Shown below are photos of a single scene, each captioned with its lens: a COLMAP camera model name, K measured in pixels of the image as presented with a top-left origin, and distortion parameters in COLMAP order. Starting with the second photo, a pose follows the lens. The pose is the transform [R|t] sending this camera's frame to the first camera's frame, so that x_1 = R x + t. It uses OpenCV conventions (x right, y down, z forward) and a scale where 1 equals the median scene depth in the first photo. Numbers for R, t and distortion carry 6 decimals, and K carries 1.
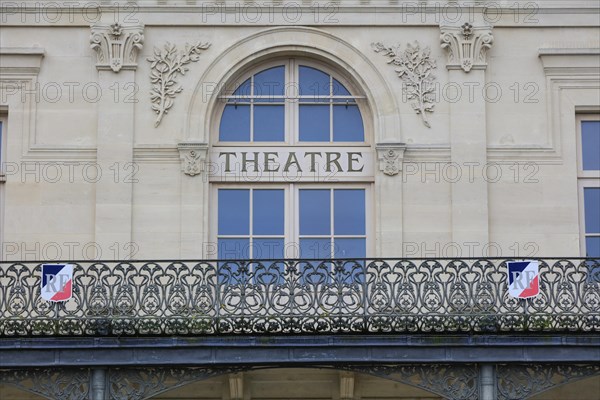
lens RADIAL K [[1693.0, 0, 300.0], [0, 1693.0, 200.0], [0, 0, 1]] dist [0.518136, 0.849298]
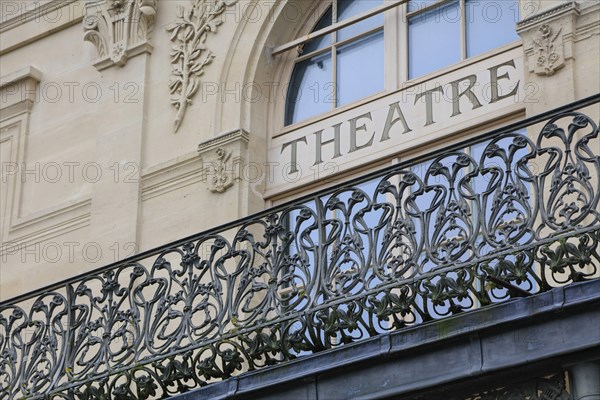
lens RADIAL K [[1693.0, 0, 300.0], [0, 1693.0, 200.0], [0, 0, 1]] dist [0.518136, 0.849298]
pose [[0.802610, -0.270888, -0.531448, 0.236622], [0.128967, 0.948669, -0.288782, 0.143690], [0.582396, 0.163240, 0.796347, 0.582650]]
